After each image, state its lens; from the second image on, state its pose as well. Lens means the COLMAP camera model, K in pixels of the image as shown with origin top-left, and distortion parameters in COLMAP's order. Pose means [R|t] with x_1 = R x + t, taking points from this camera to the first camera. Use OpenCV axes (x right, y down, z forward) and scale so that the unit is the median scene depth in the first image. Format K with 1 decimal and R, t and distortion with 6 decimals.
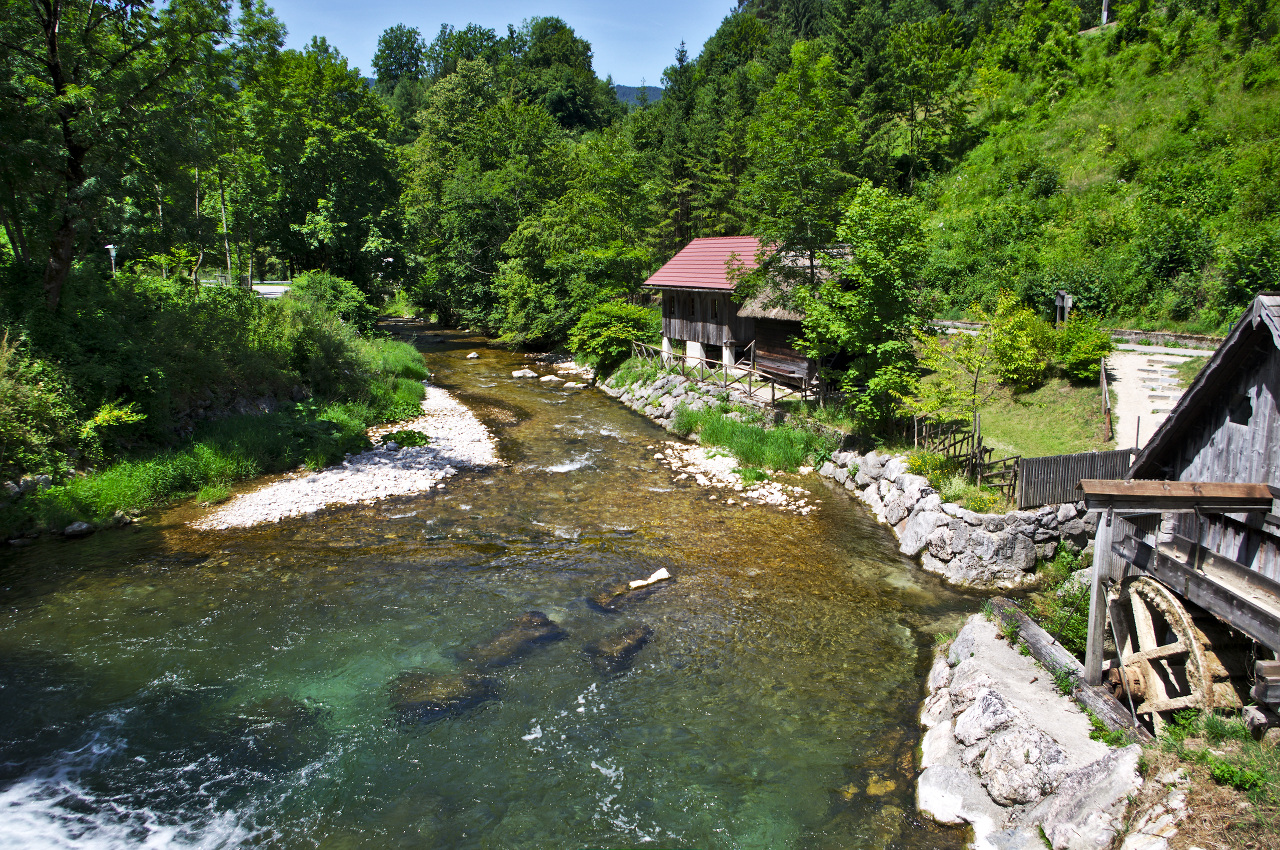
lens RADIAL K [[985.2, 0, 640.0], [0, 985.2, 425.0], [0, 0, 1]] dist [0.006457, -0.004993]
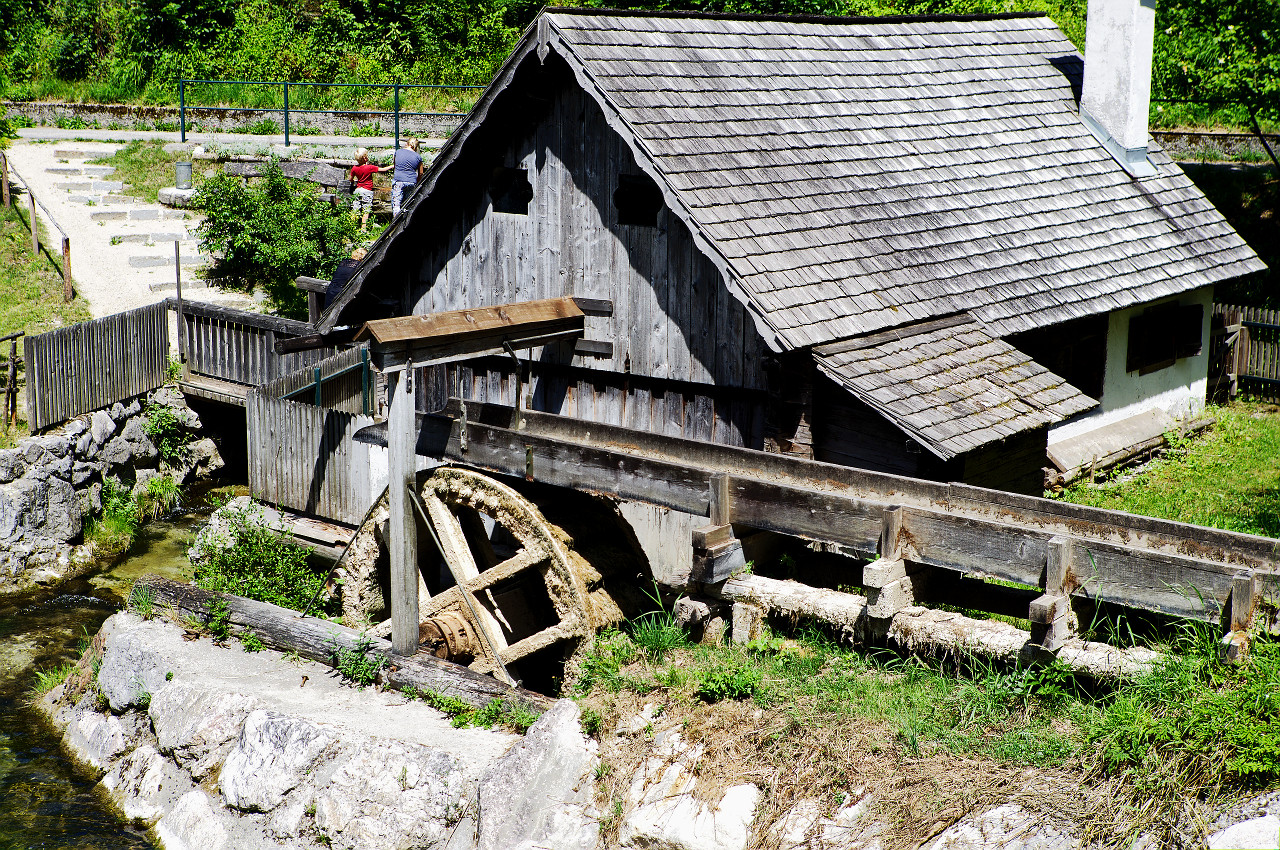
lens RADIAL K [[2058.6, 0, 640.0], [0, 2058.6, 425.0], [0, 0, 1]] dist [-0.011926, 0.031157]
pose [[0.625068, -0.152639, 0.765501, -0.127289], [0.114780, 0.988007, 0.103283, 0.002075], [-0.772085, 0.023305, 0.635092, 0.023040]]
